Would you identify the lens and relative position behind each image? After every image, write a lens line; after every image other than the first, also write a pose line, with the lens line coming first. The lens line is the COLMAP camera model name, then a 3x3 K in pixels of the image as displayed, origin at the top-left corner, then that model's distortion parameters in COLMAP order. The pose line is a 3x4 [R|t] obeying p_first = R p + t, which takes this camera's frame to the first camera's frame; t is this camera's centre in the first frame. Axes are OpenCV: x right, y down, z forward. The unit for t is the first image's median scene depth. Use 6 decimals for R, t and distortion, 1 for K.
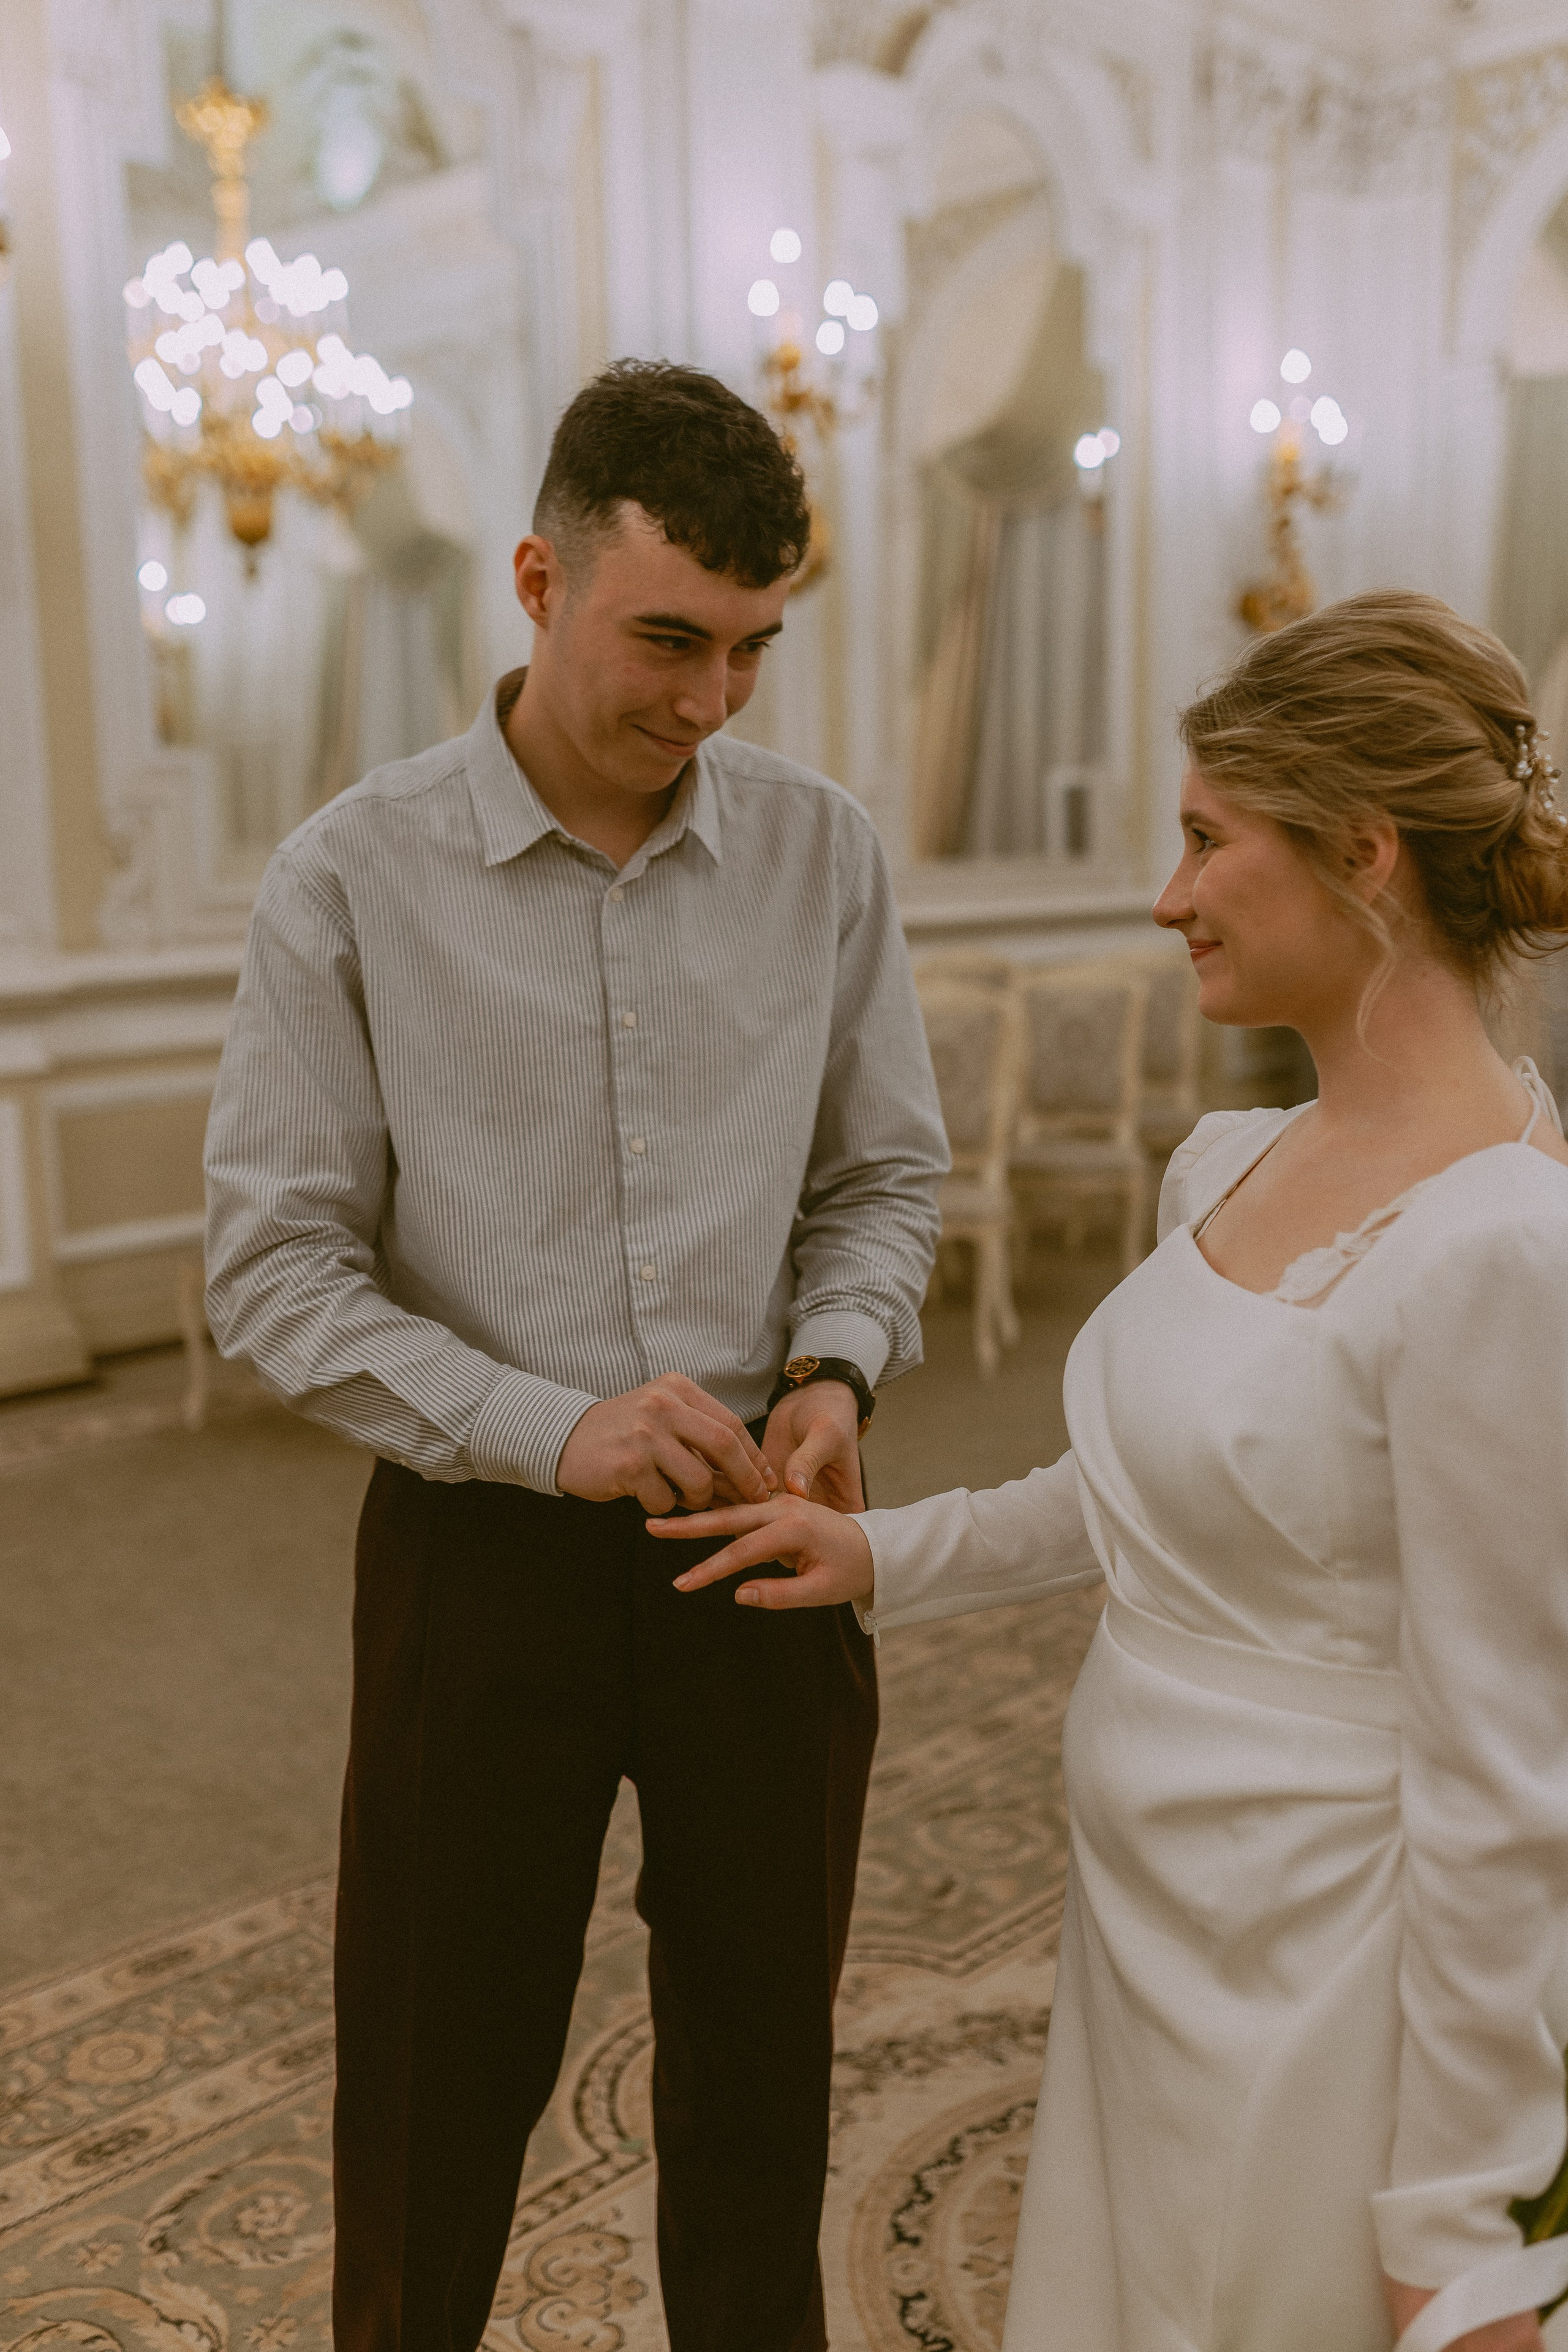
lens RADIAL K [[2232.7, 0, 778.9], [0, 2232.7, 1200.7], [0, 0, 1]] dist [-0.002174, 0.016482]
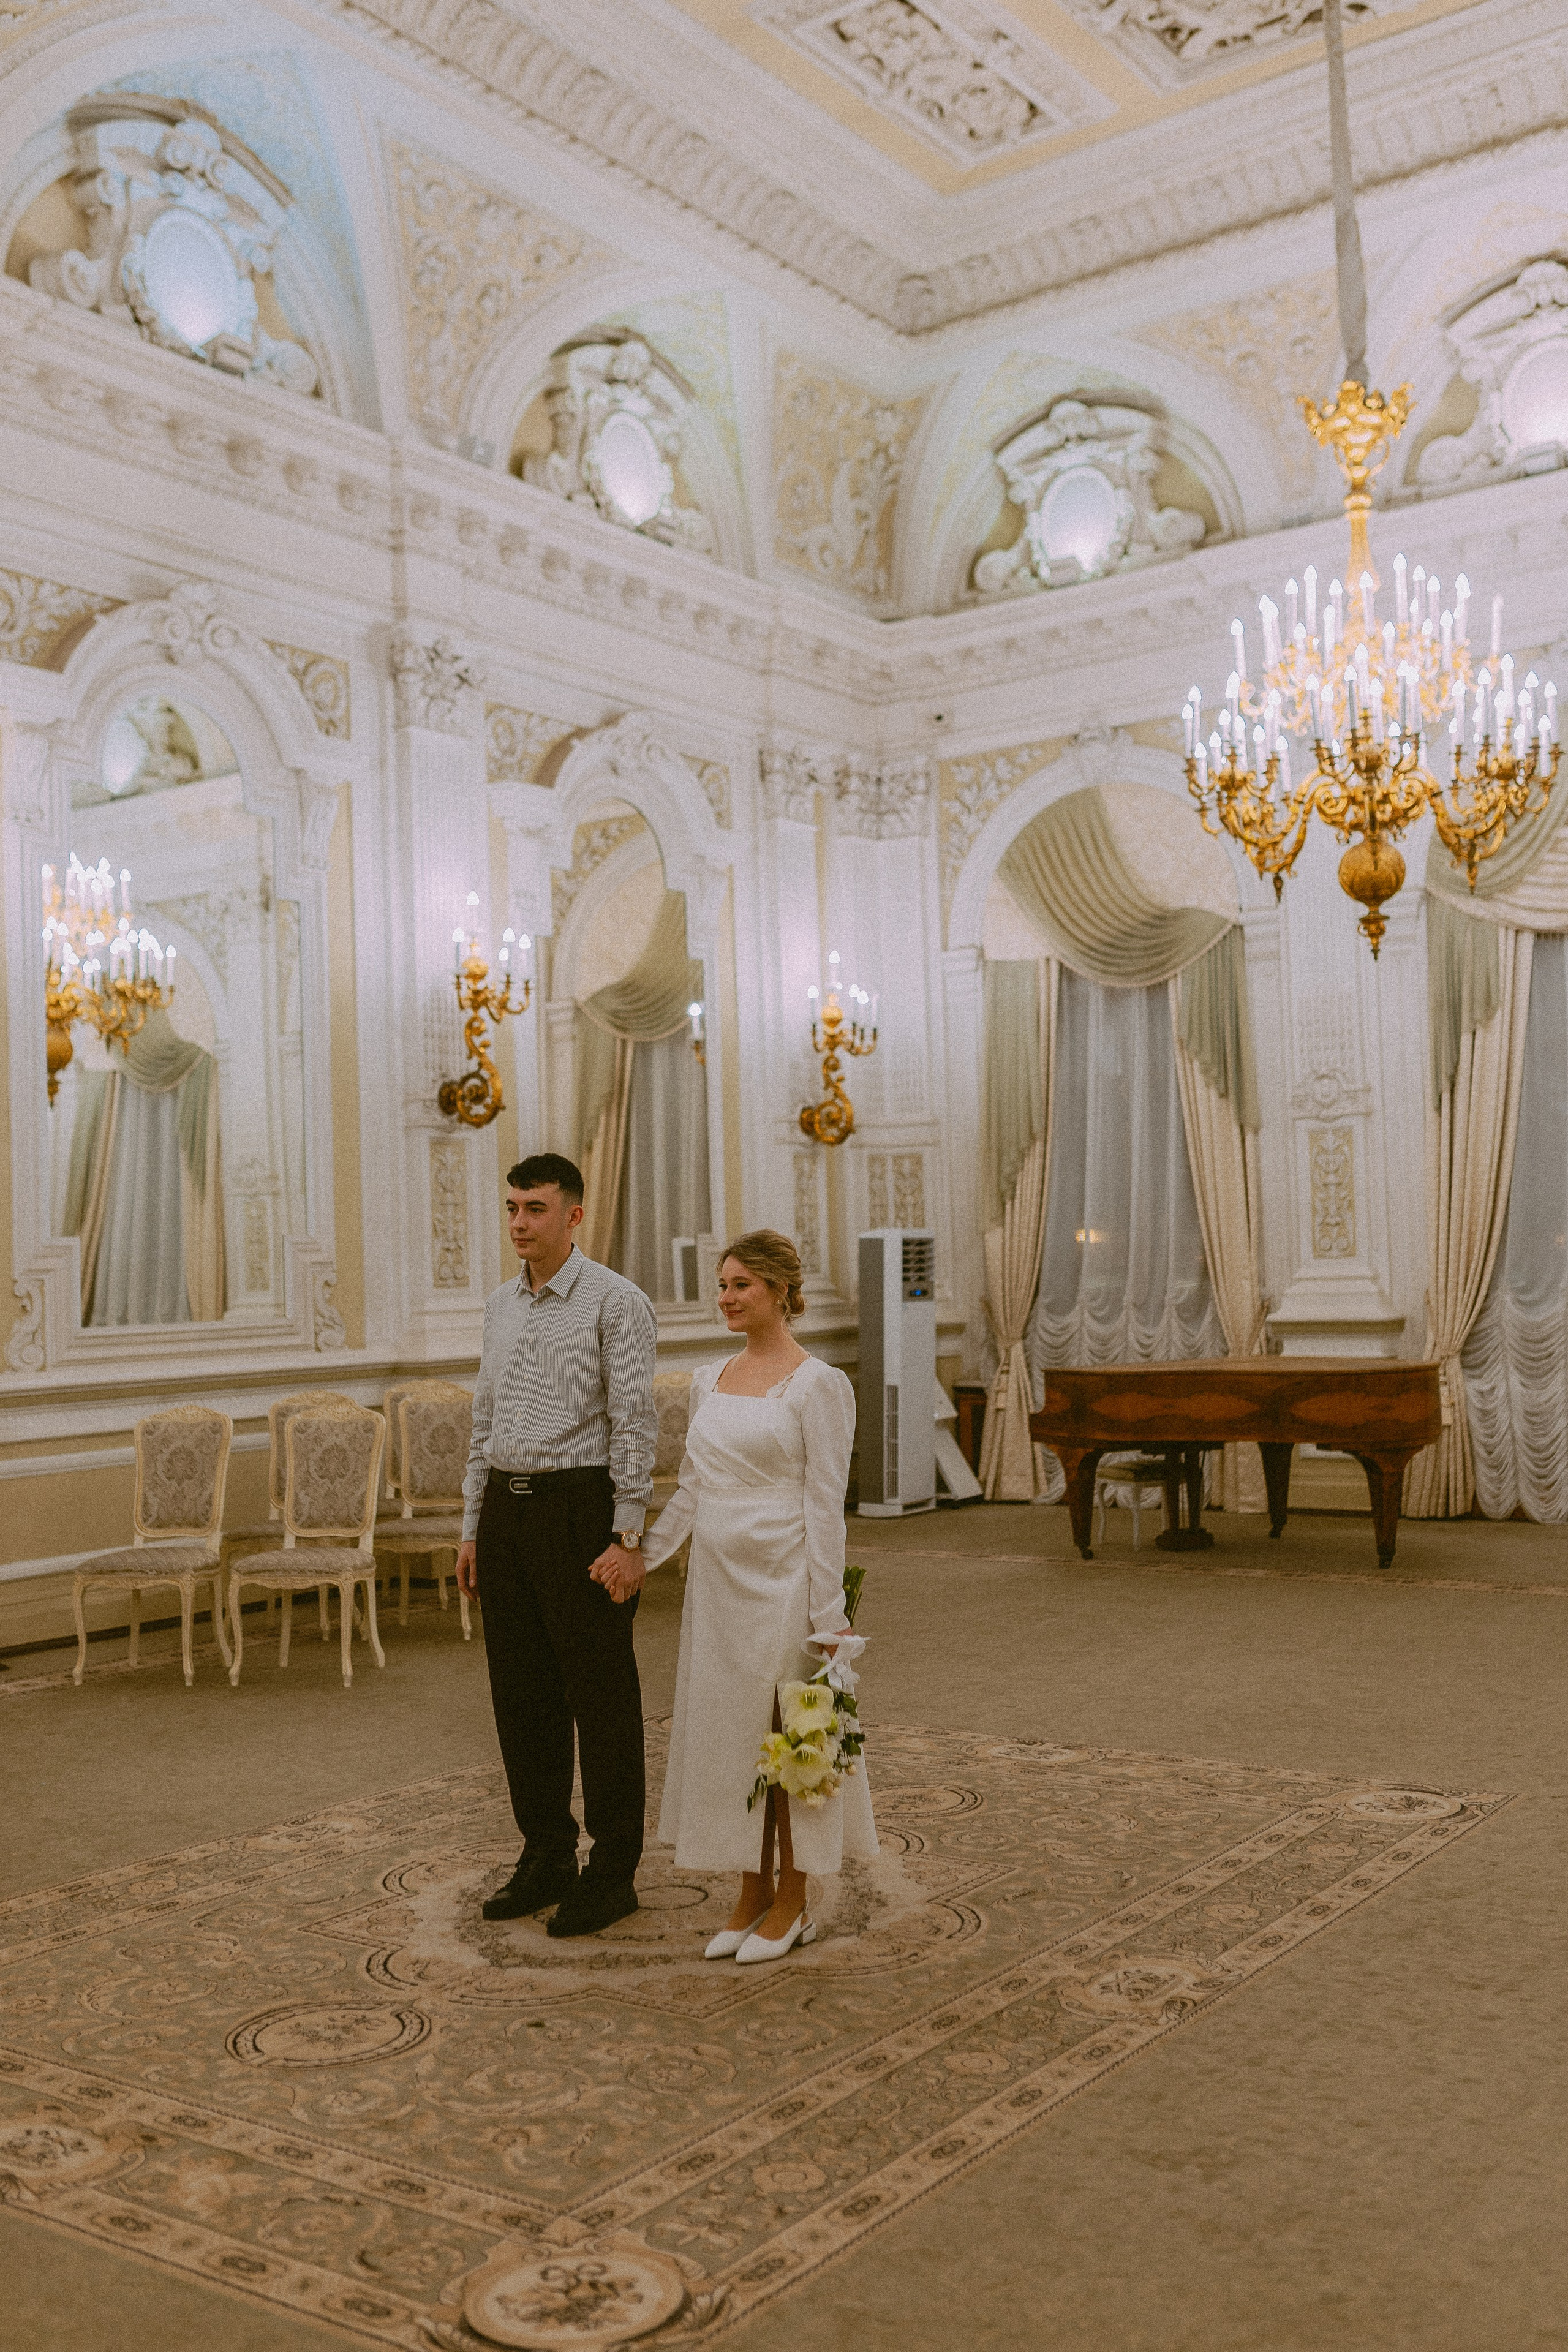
lens RADIAL K [[2232.7, 0, 778.9], [0, 2232.7, 1200.7], [0, 0, 1]] dist [-0.002174, 0.016482]
pose [[0.990157, -0.005003, 0.139873, -0.003082], [0.032231, 0.980652, -0.193087, 0.052688], [-0.136201, 0.195695, 0.971161, -0.351901]]
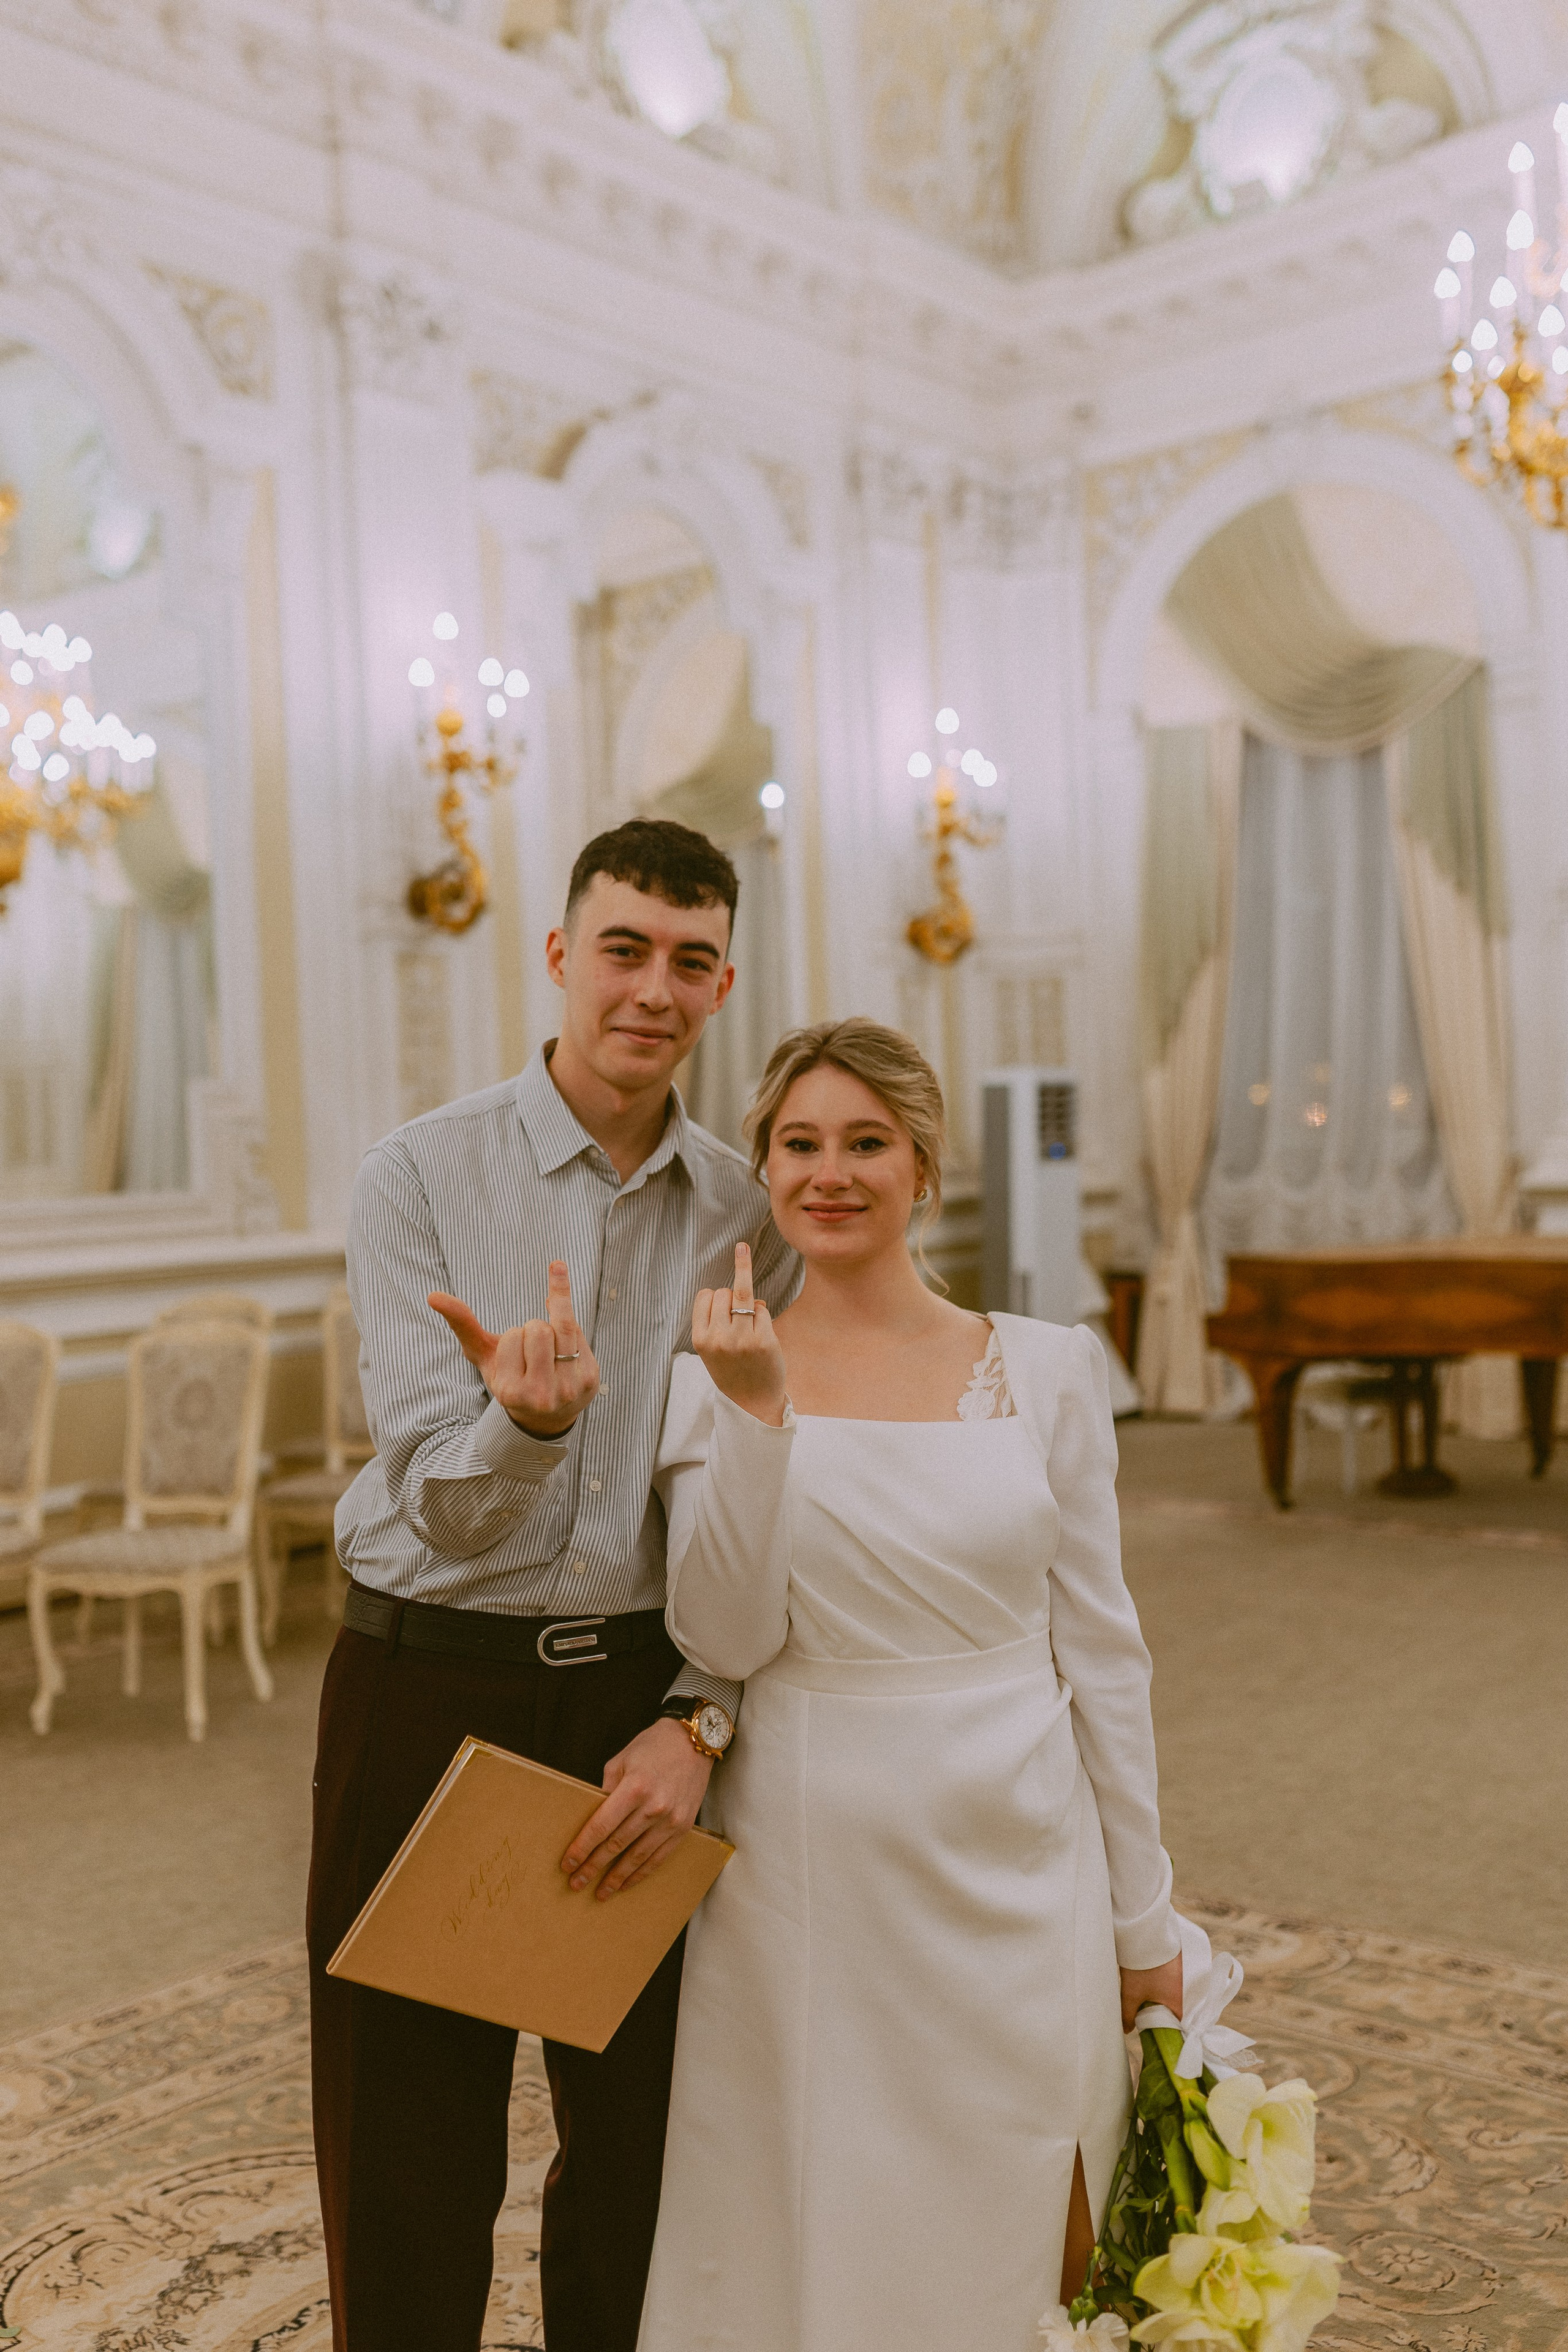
lens RADIAL K [[2232.7, 0, 778.9], [0, 2232.7, 1200.7], [0, 0, 1]] dist [-0.002174, 0.016482]
pose [[0.997425, -0.021212, 0.068510, 0.068805], [0.030260, 0.990539, -0.133853, 0.006779], [-0.065023, 0.135582, 0.988630, -0.055640]]
